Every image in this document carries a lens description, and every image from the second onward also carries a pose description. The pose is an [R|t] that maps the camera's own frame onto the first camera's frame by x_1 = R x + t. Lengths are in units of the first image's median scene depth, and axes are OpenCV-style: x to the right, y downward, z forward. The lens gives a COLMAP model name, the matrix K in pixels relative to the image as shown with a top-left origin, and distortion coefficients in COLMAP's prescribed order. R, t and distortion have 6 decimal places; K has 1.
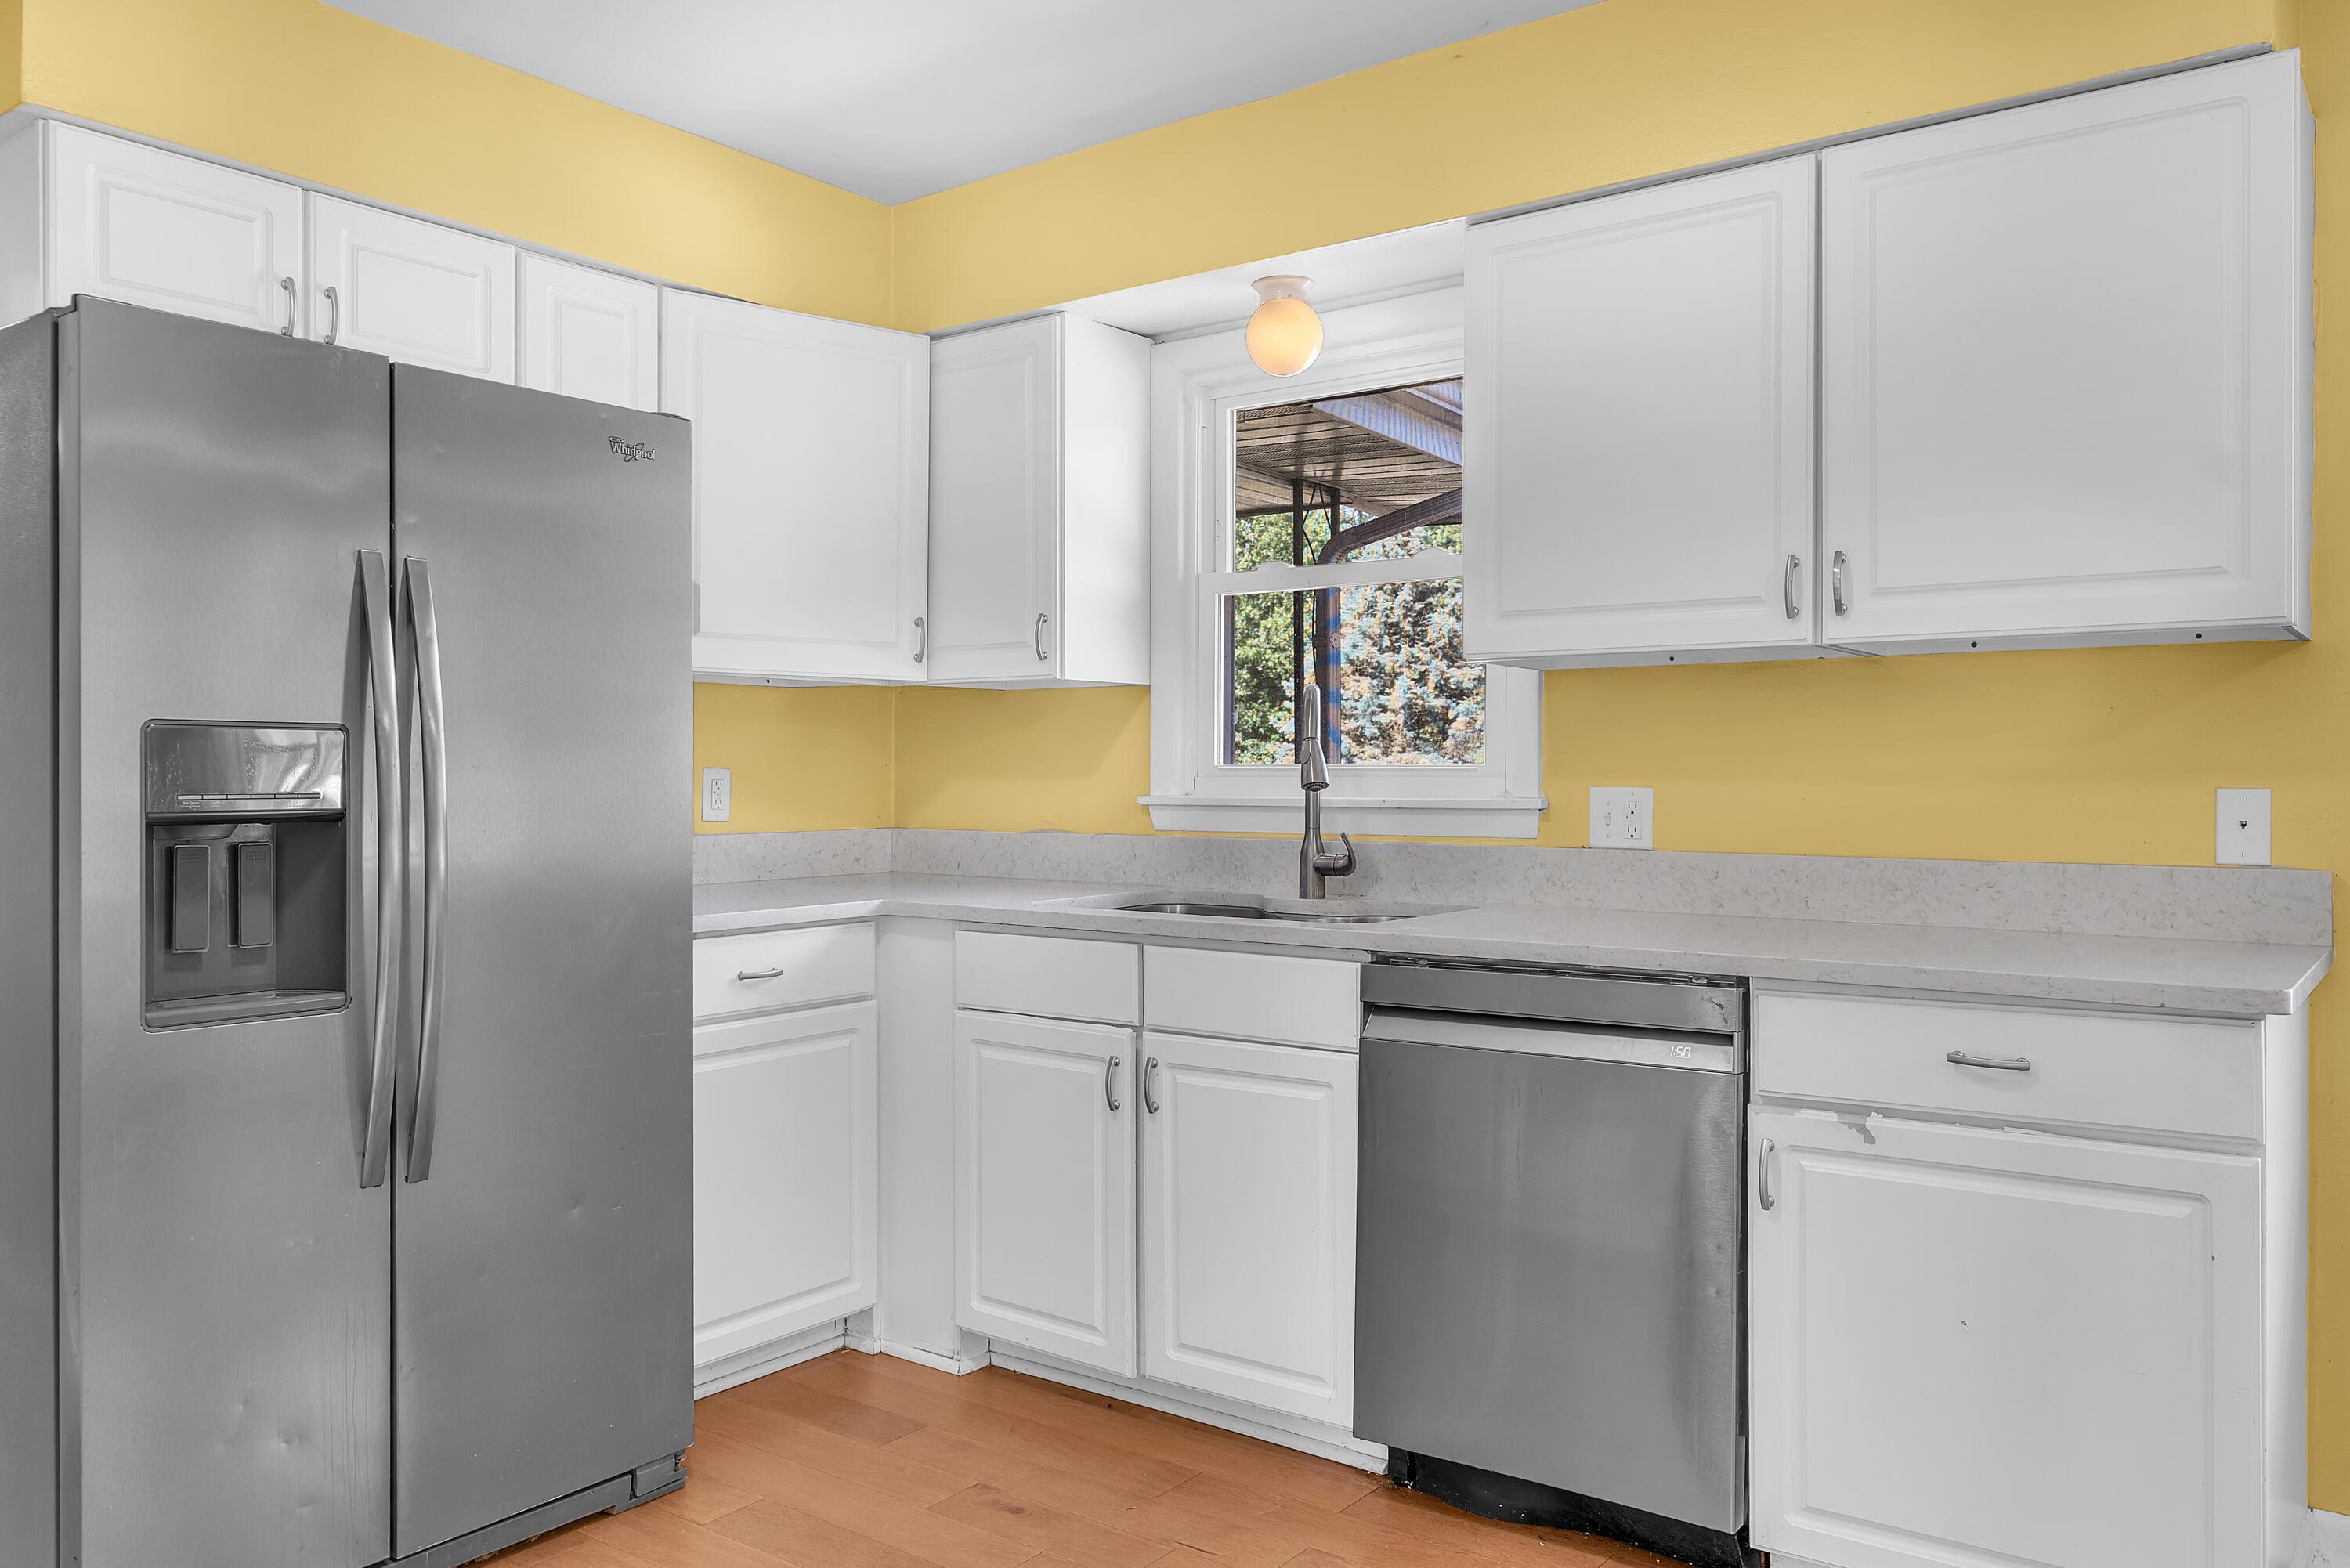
lens RADIAL K [[1722.3, 0, 1173.0], [0, 1722.3, 778.9], [0, 0, 1]] dist [0.004678, -0.001384]
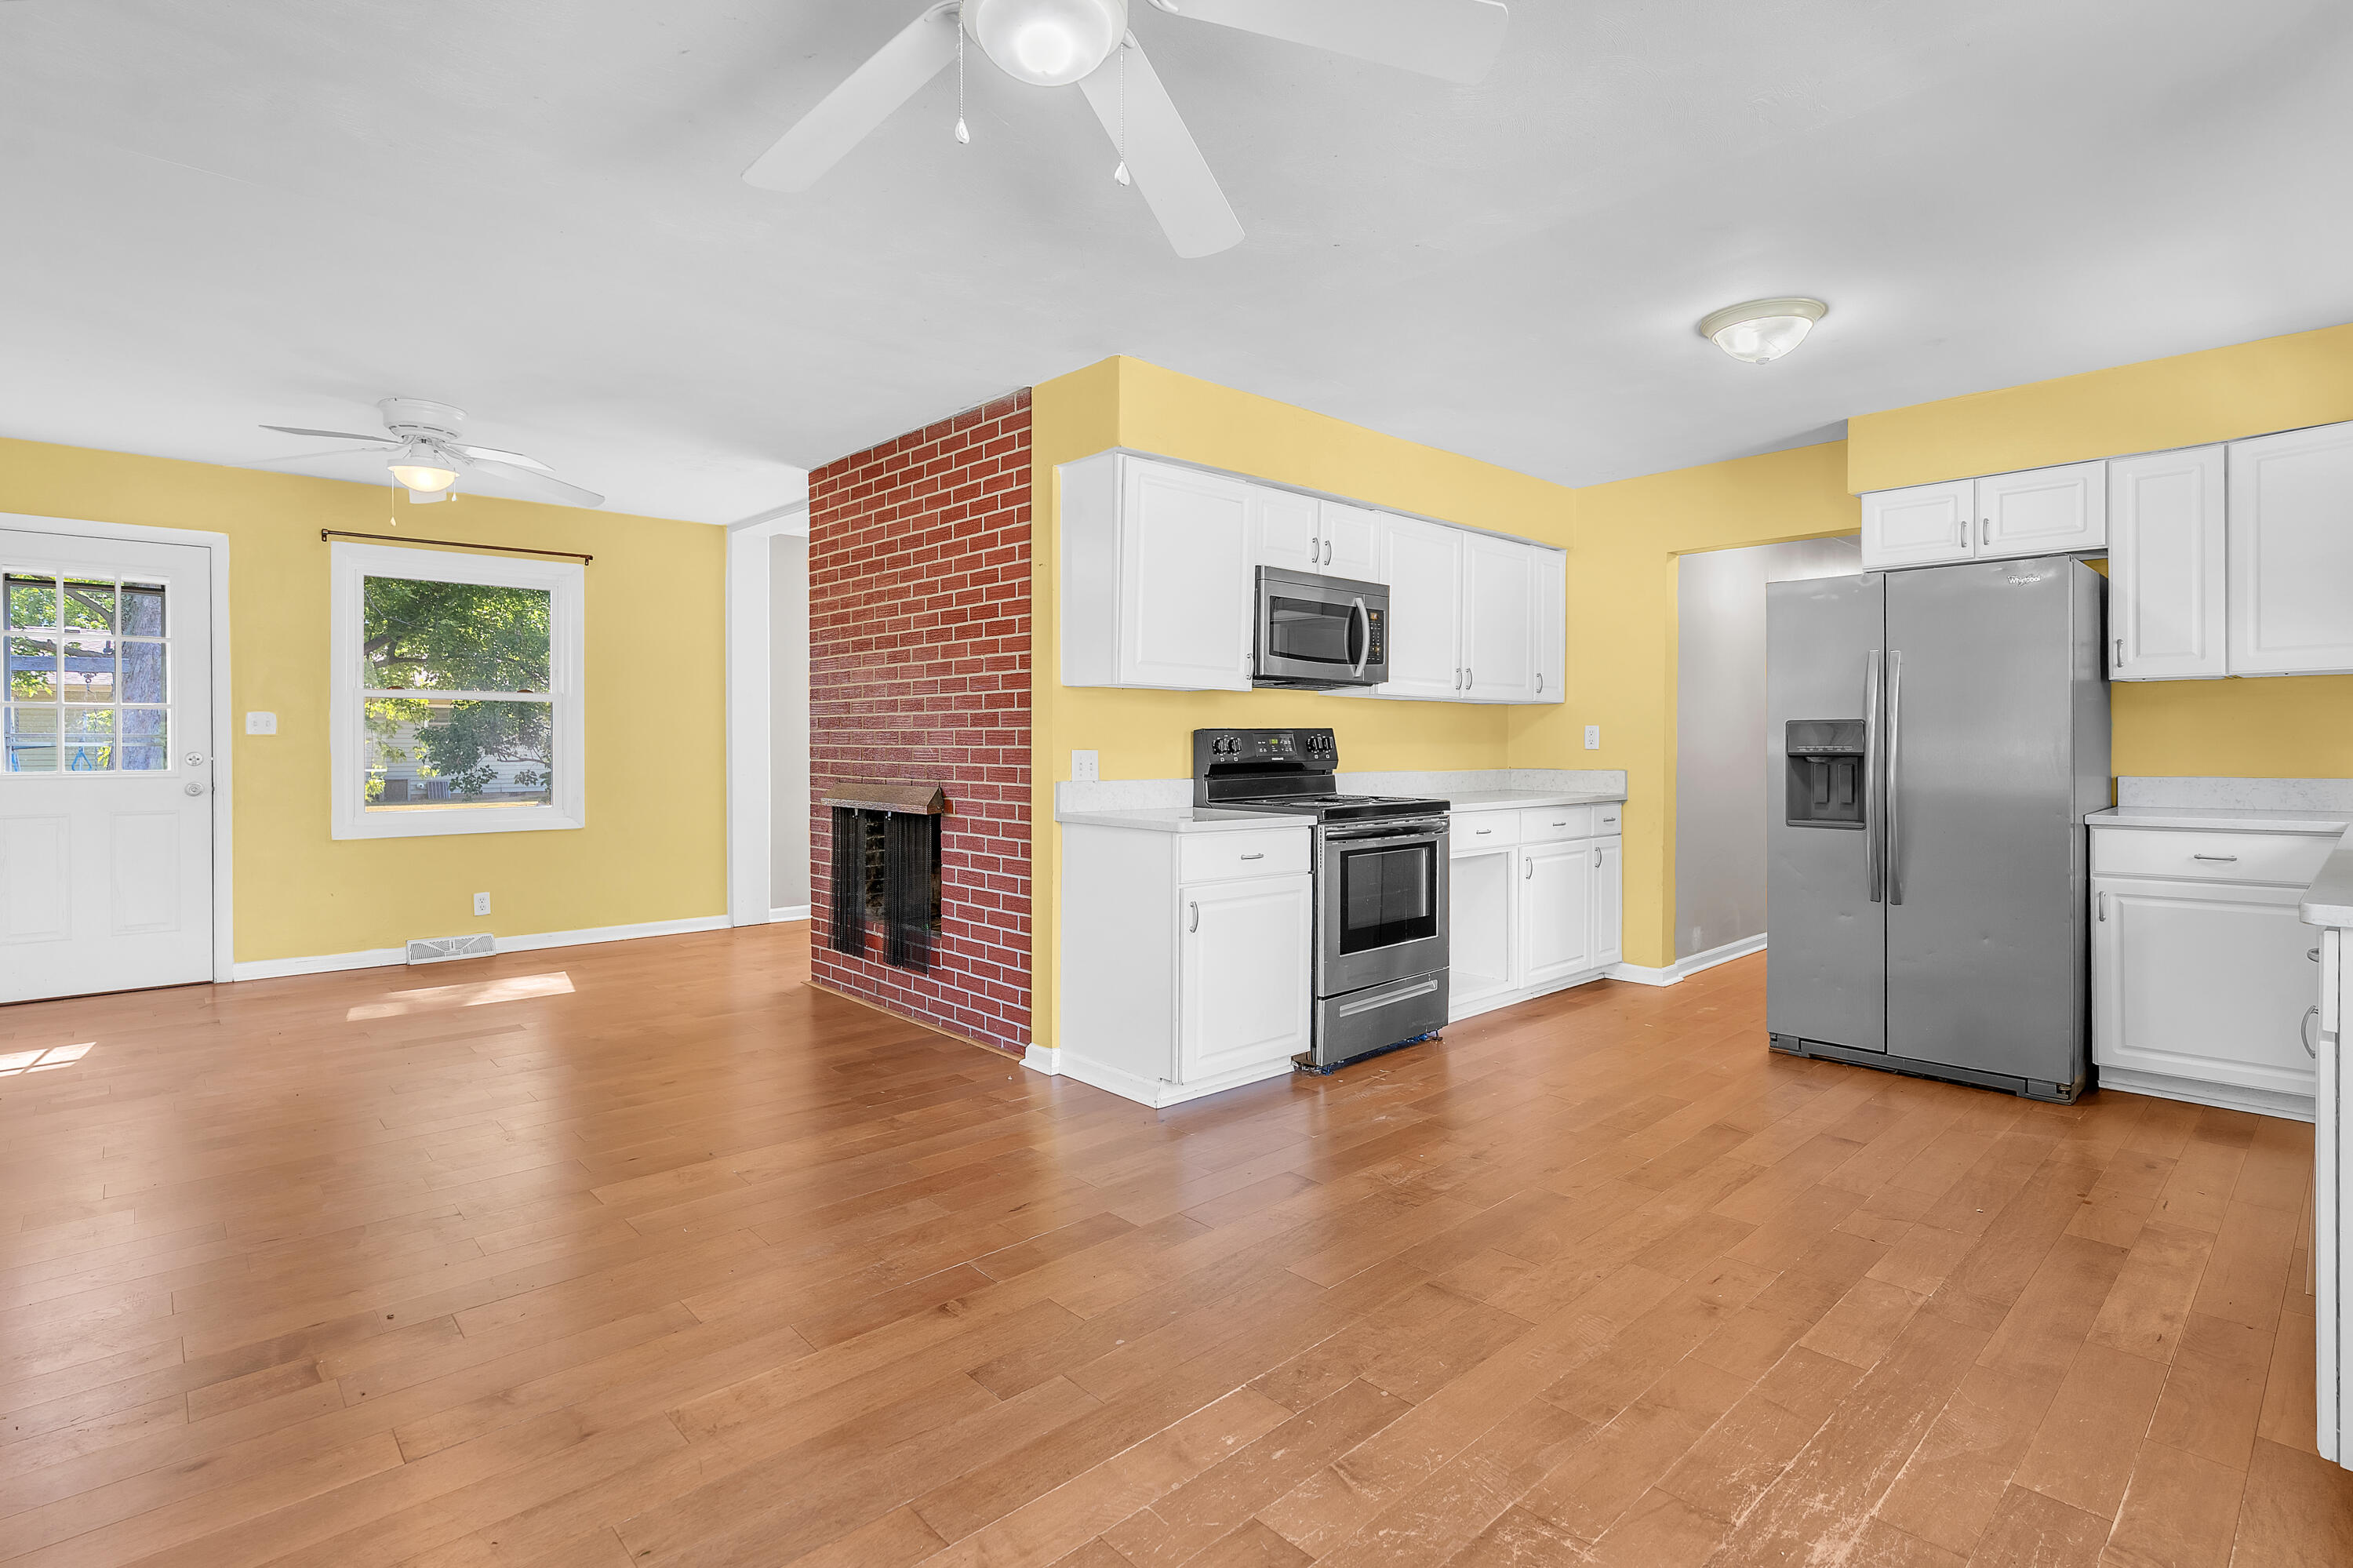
lens RADIAL K [[1172.3, 0, 1138.2], [0, 1172.3, 745.0], [0, 0, 1]] dist [-0.000525, 0.000507]
pose [[-0.202405, 0.000674, -0.979302, 1.204382], [0.001366, 0.999999, 0.000406, 0.003553], [0.979301, -0.001255, -0.202405, 0.239959]]
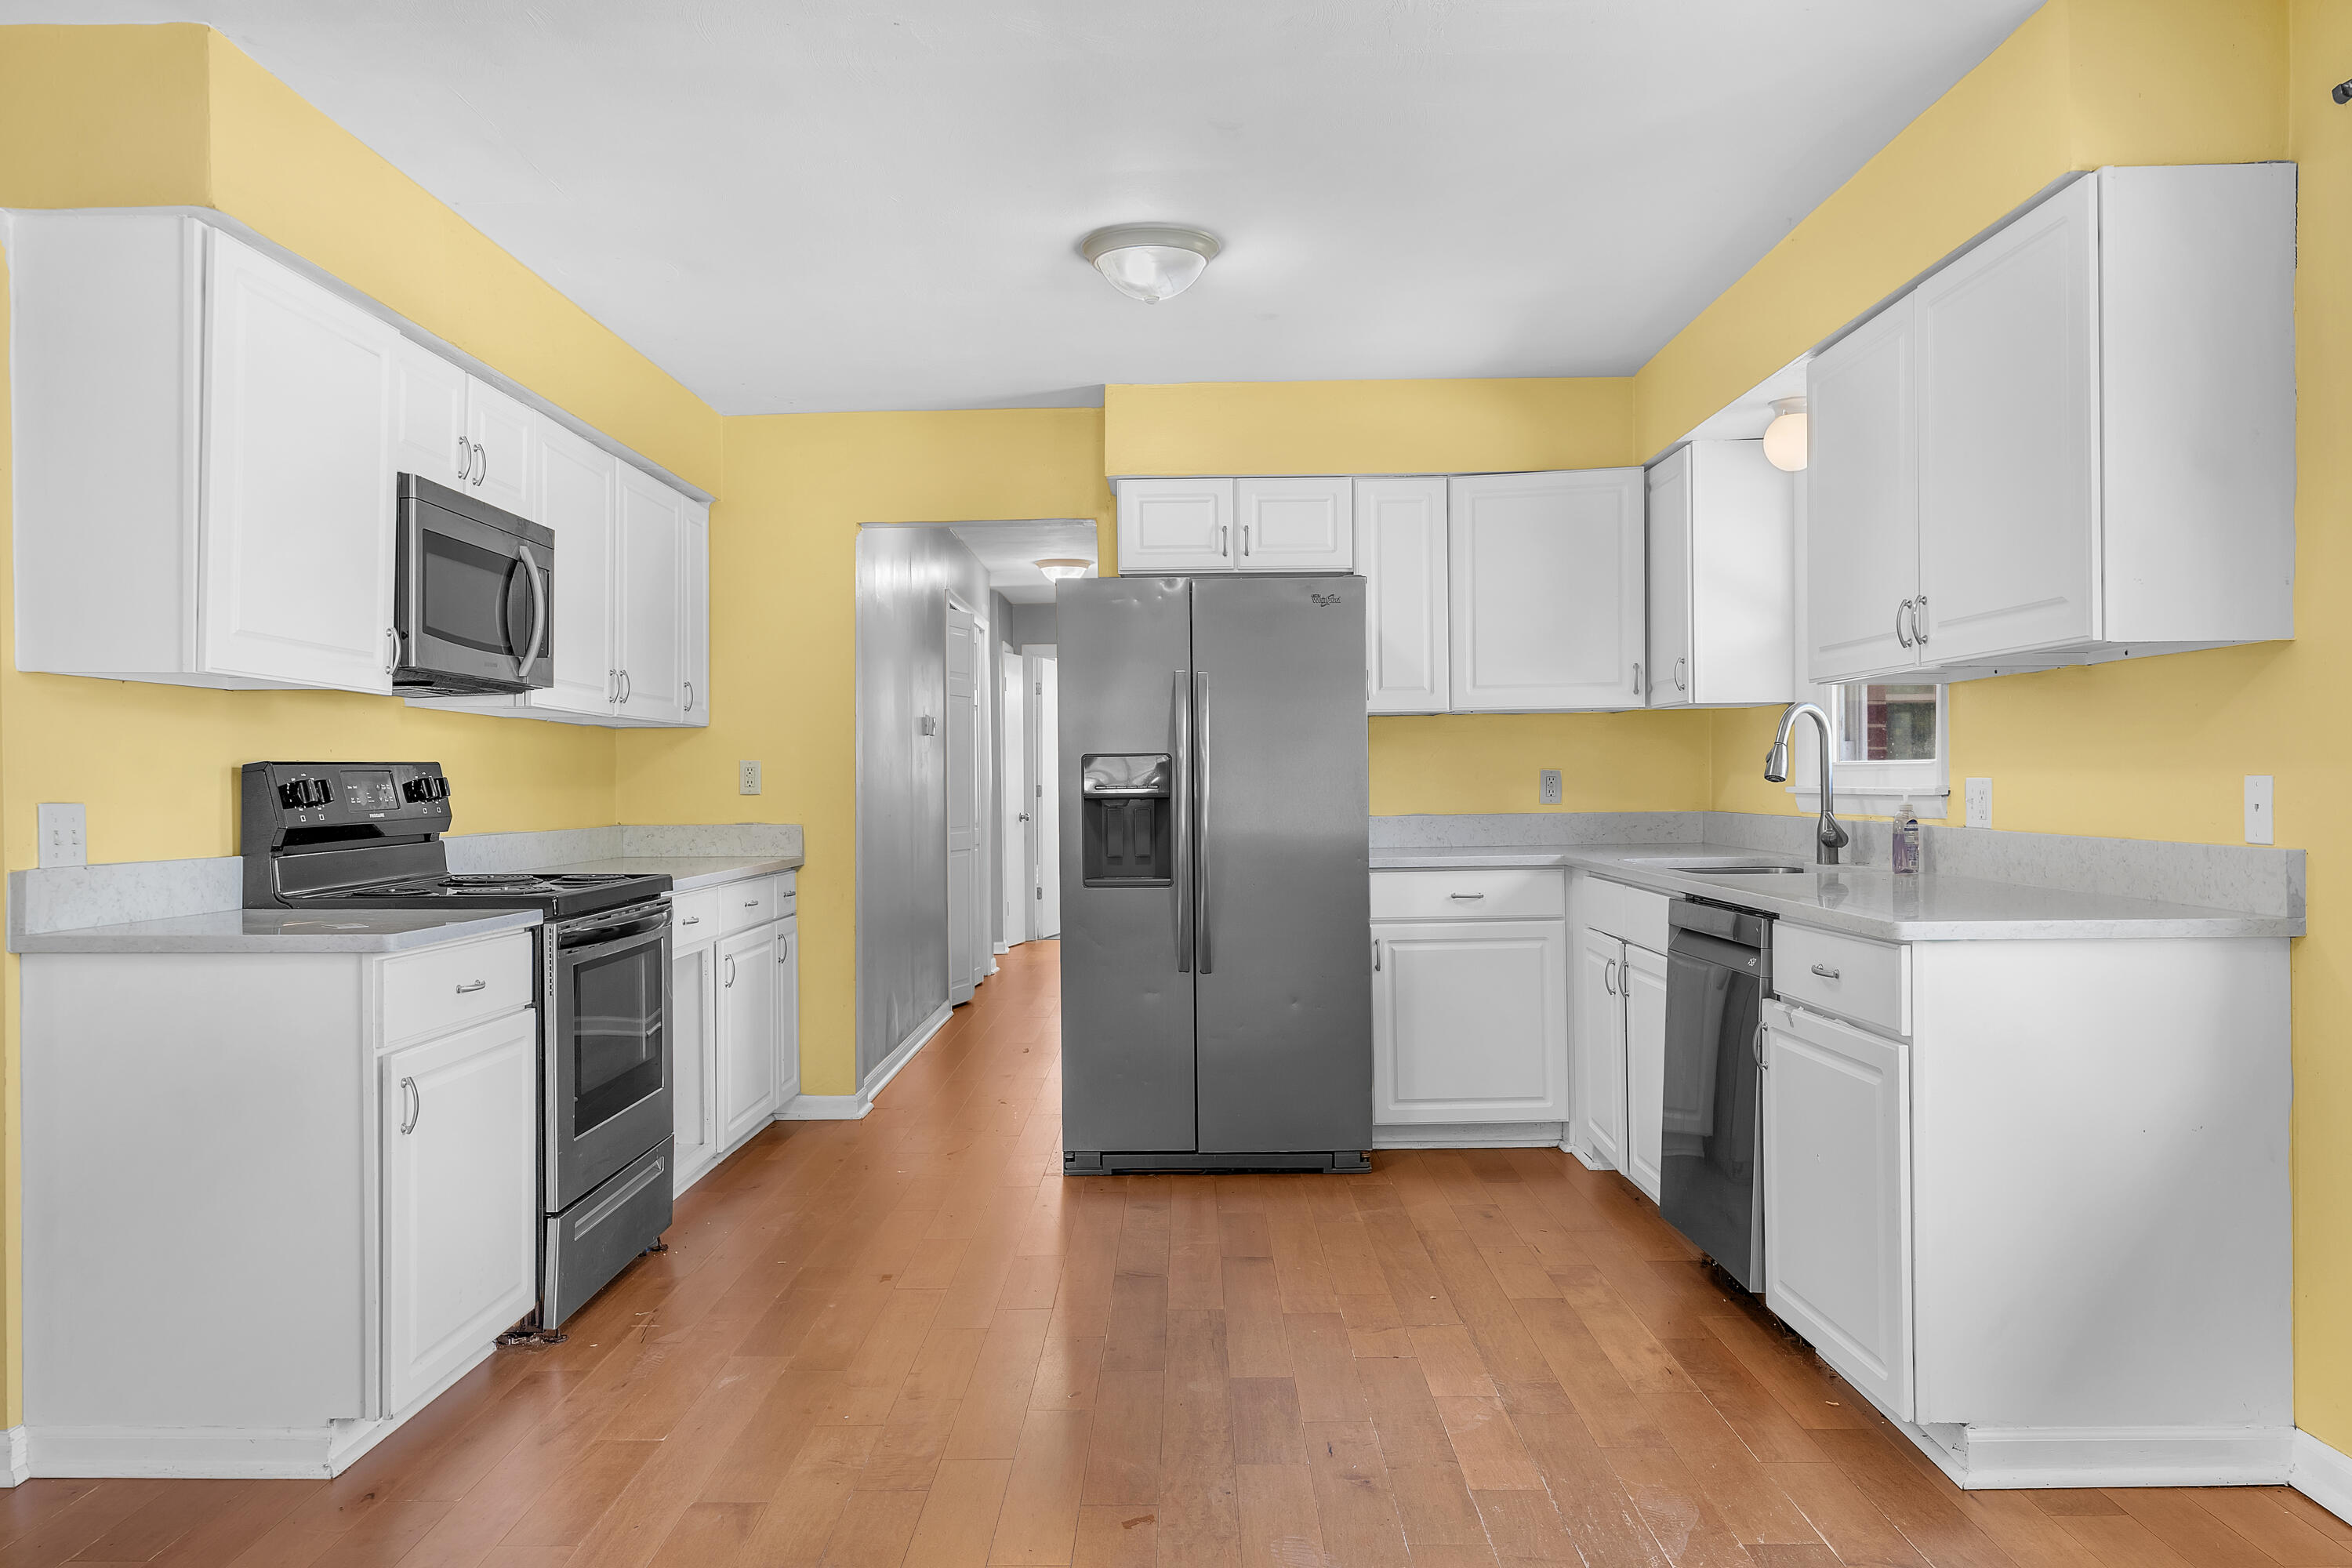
lens RADIAL K [[1723.9, 0, 1184.1], [0, 1723.9, 788.5], [0, 0, 1]] dist [0.004678, -0.001384]
pose [[0.589987, -0.002899, -0.807407, 1.037618], [0.009562, 0.999949, 0.003396, 0.003675], [0.807356, -0.009724, 0.589985, -0.204508]]
